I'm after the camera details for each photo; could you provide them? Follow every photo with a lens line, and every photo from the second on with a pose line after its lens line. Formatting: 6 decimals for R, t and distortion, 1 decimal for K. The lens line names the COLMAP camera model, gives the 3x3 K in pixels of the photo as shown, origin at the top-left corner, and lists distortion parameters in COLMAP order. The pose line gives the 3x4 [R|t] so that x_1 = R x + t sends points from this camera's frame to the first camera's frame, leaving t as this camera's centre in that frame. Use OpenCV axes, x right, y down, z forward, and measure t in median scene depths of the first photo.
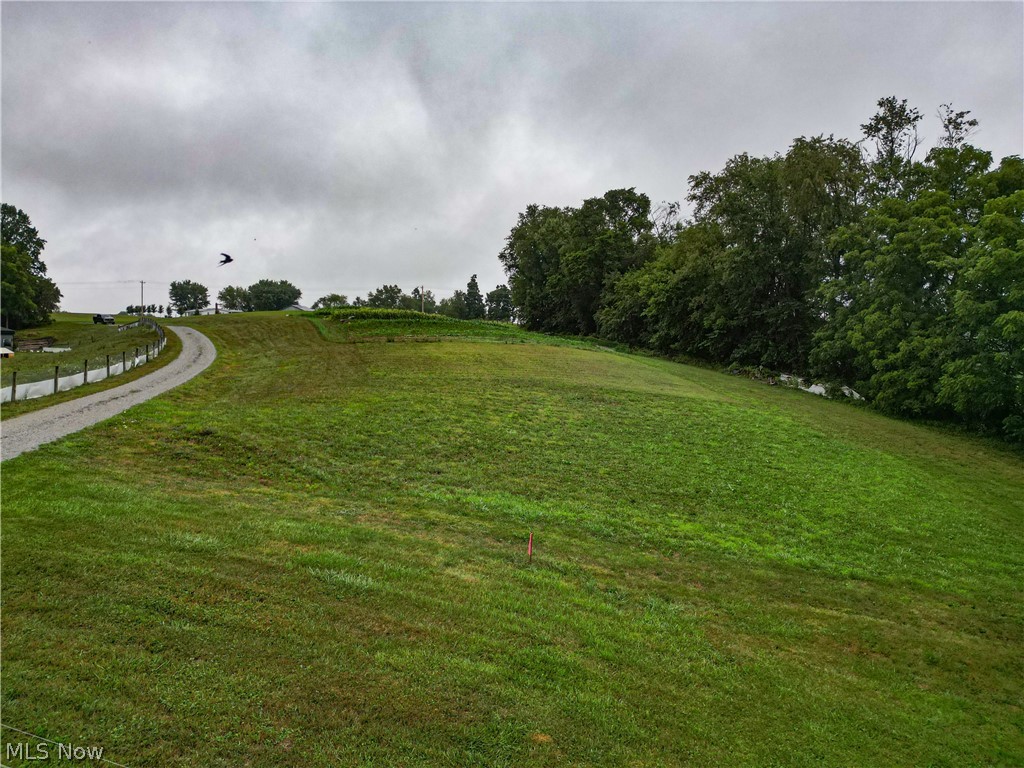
lens RADIAL K [[709.8, 0, 514.4], [0, 709.8, 383.8], [0, 0, 1]] dist [0.049574, -0.042814]
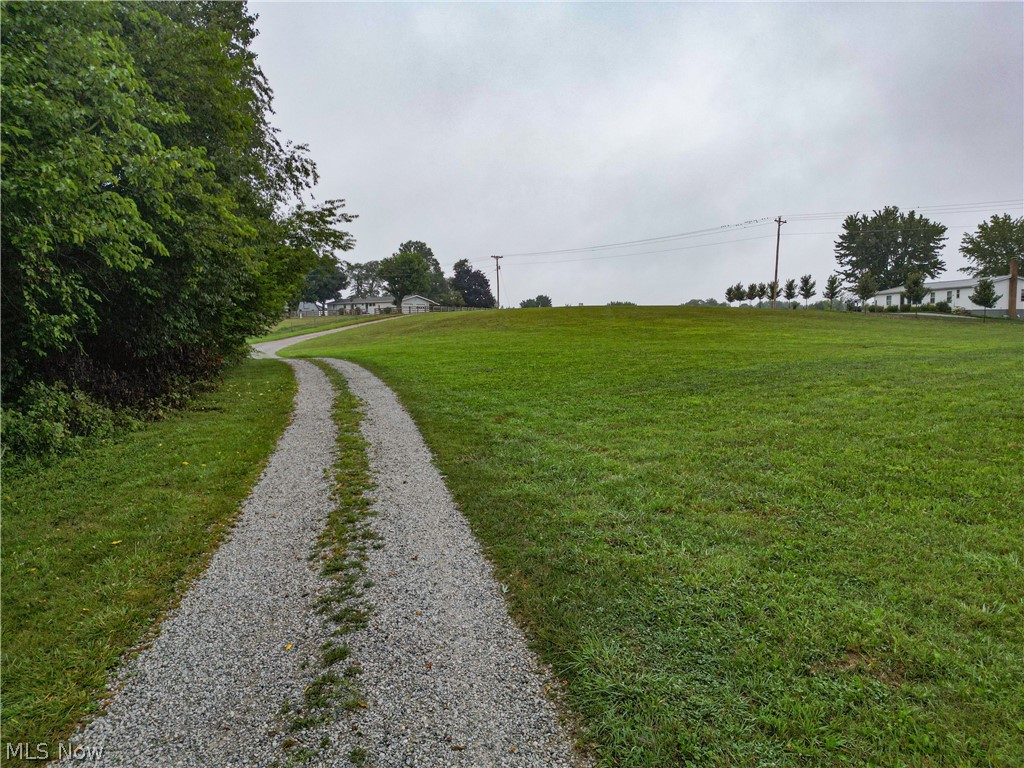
lens RADIAL K [[709.8, 0, 511.4], [0, 709.8, 383.1], [0, 0, 1]] dist [0.049574, -0.042814]
pose [[0.750418, 0.042539, -0.659593, -0.352197], [-0.028107, 0.999078, 0.032457, -0.059262], [0.660366, -0.005817, 0.750922, 0.584614]]
